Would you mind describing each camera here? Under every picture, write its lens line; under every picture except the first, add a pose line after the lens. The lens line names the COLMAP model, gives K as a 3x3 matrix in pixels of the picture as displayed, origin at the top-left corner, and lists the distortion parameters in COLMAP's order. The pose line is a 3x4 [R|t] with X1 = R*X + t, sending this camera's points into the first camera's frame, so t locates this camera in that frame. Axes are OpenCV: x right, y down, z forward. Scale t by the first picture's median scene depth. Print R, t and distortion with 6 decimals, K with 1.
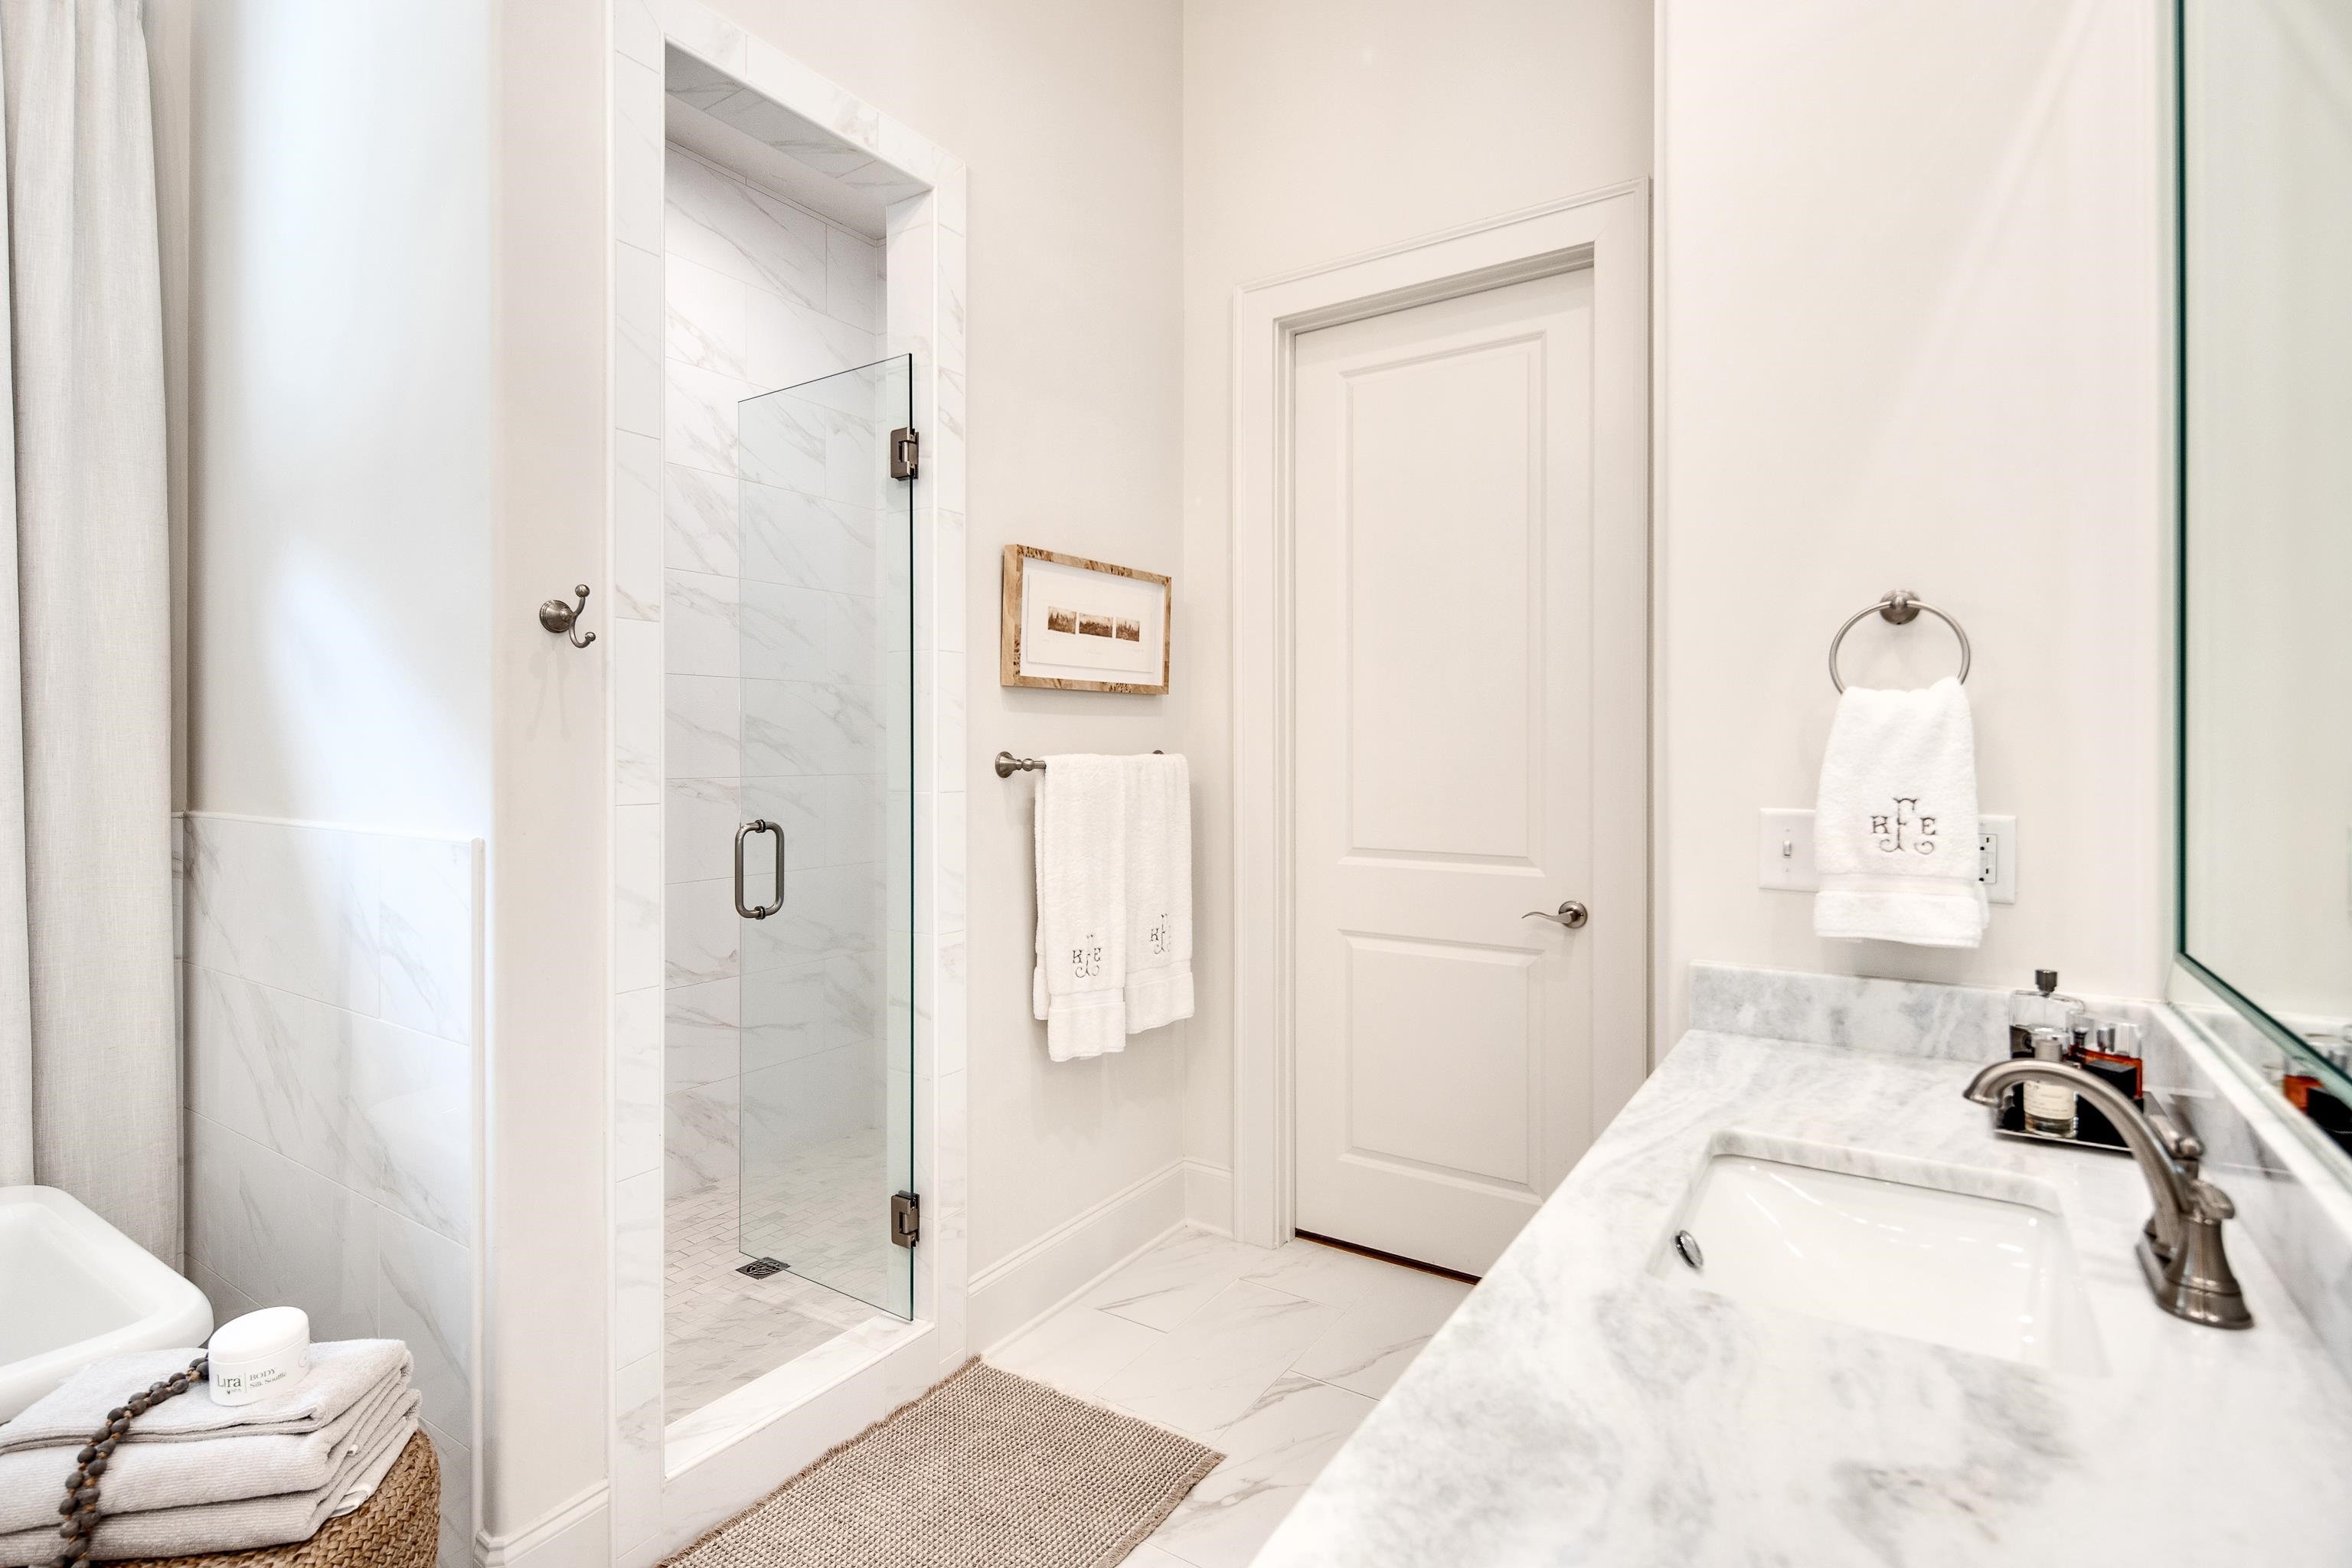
lens RADIAL K [[1137.9, 0, 1165.5], [0, 1137.9, 743.0], [0, 0, 1]] dist [0.007937, -0.006047]
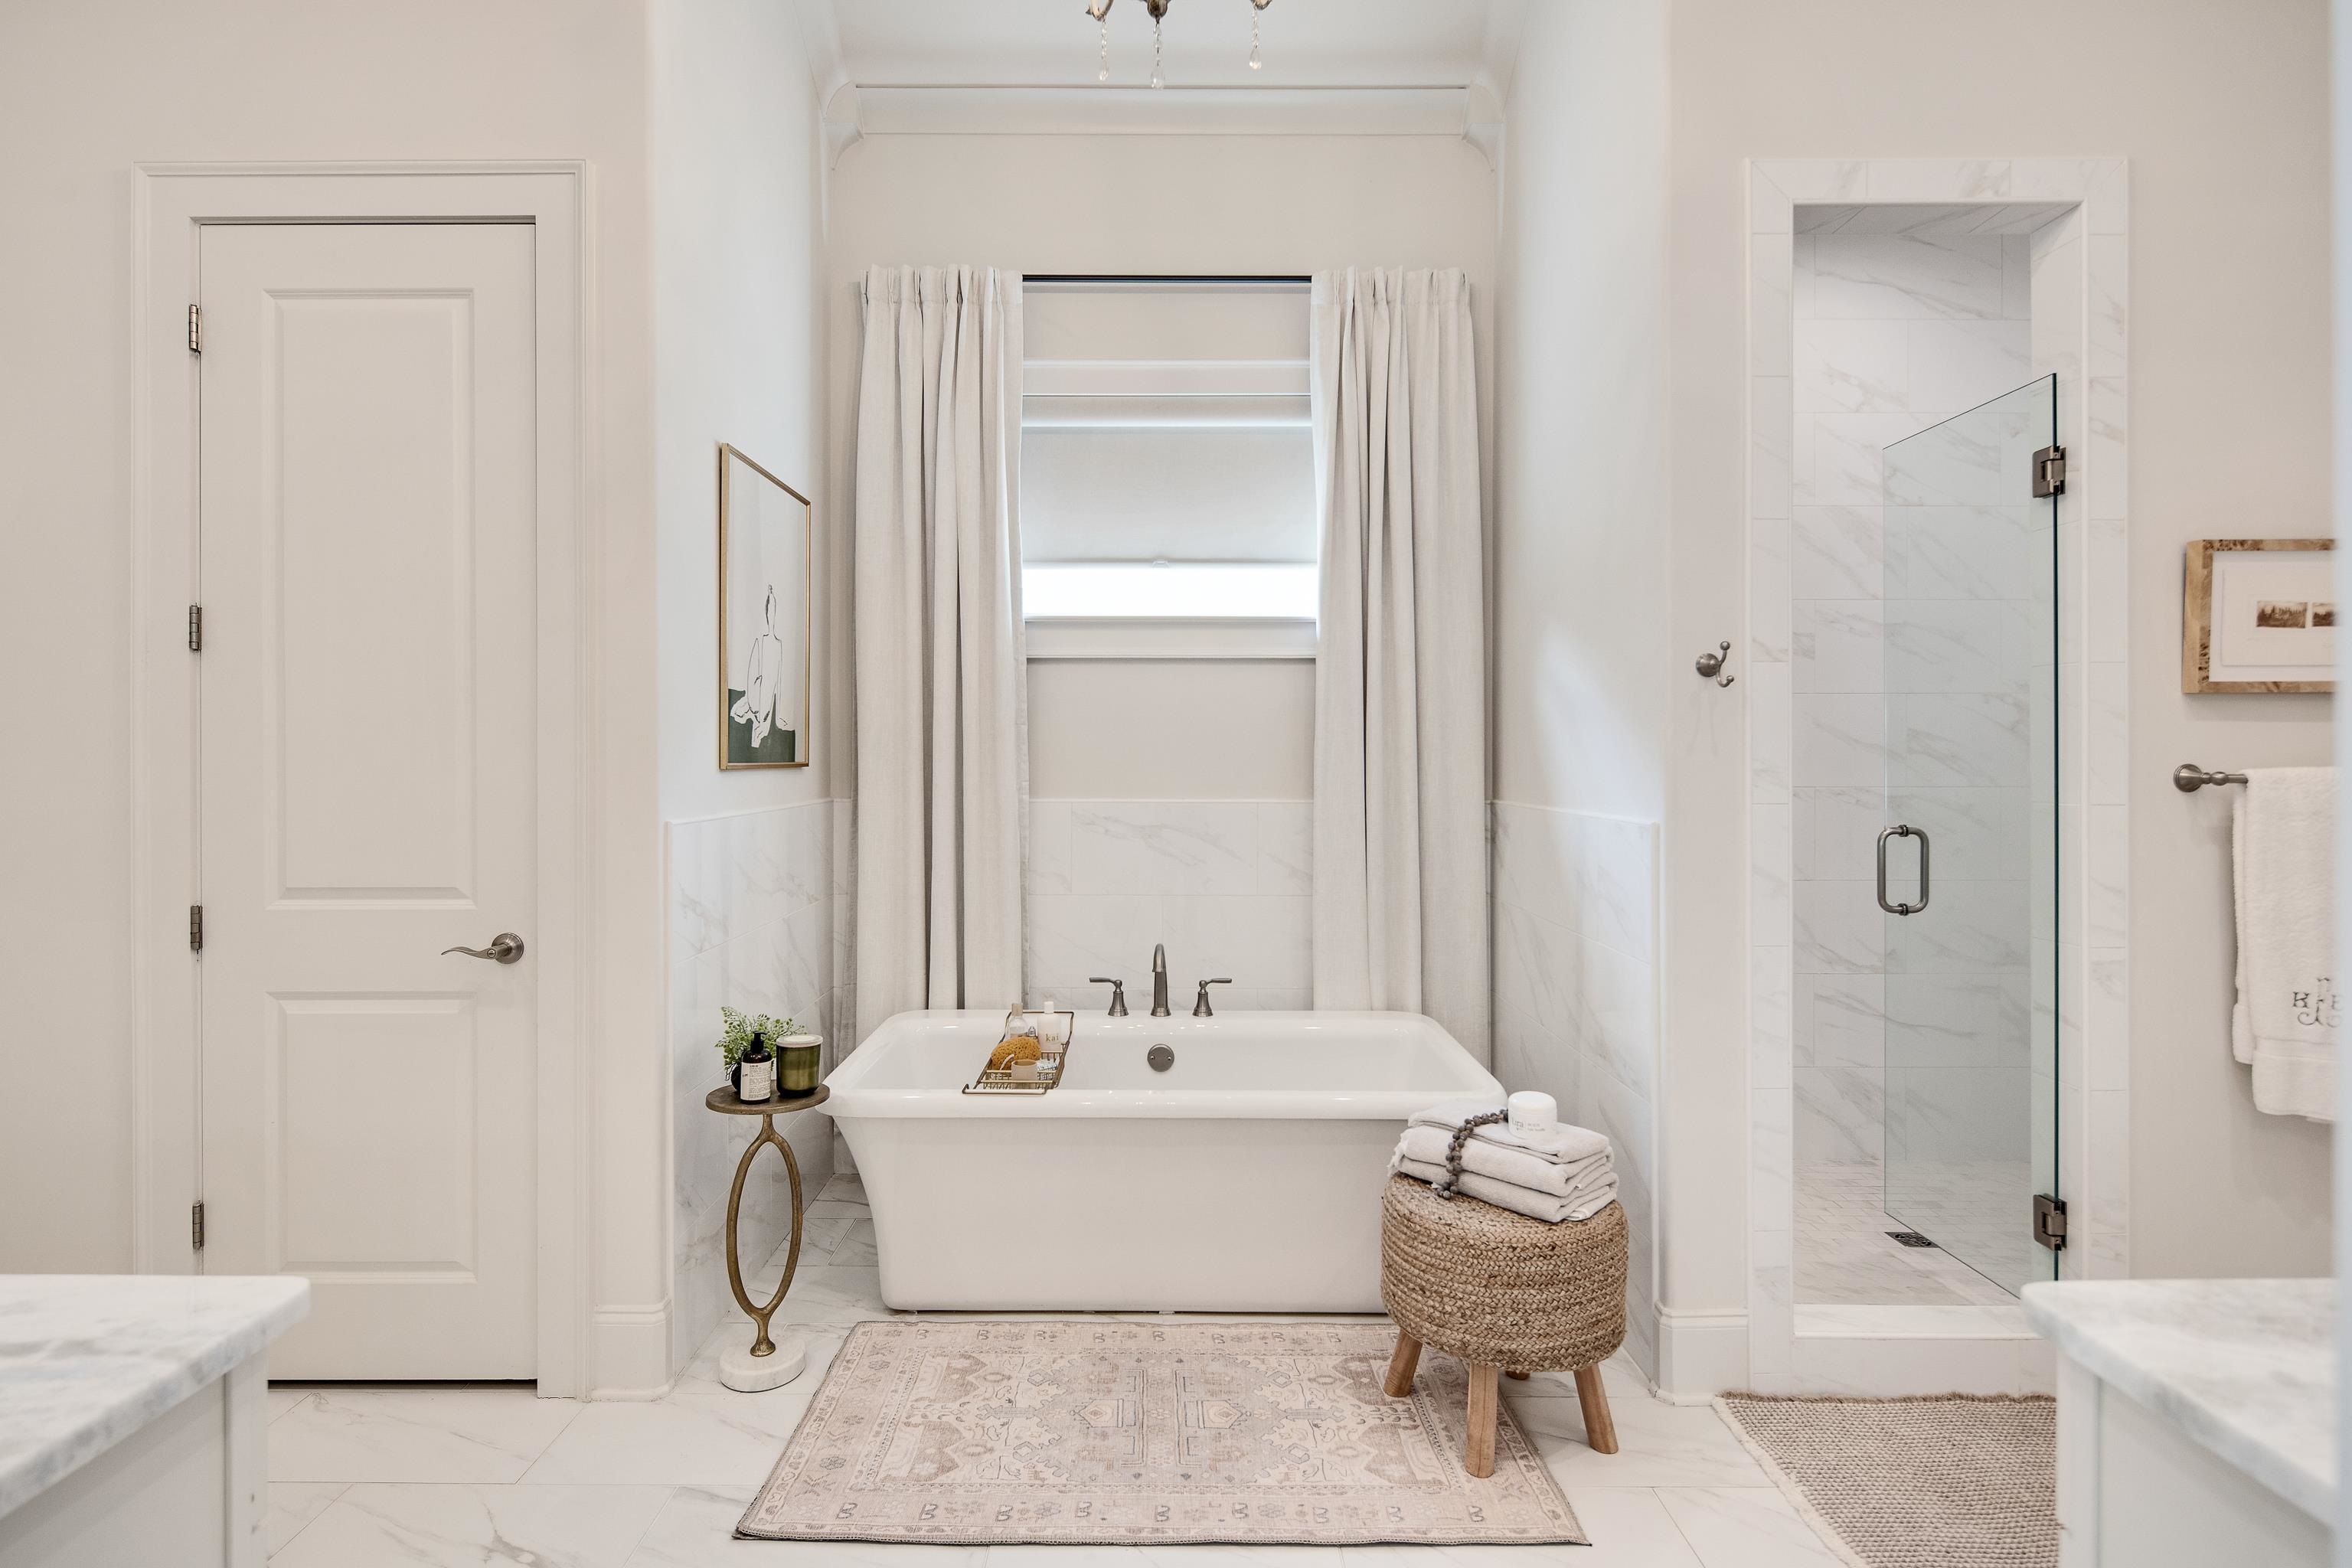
lens RADIAL K [[1137.9, 0, 1178.5], [0, 1137.9, 767.4], [0, 0, 1]] dist [0.007937, -0.006047]
pose [[0.565786, 0.006998, -0.824522, 0.173920], [0.003732, 0.999932, 0.011047, -0.003423], [0.824543, -0.009328, 0.565722, -0.223376]]
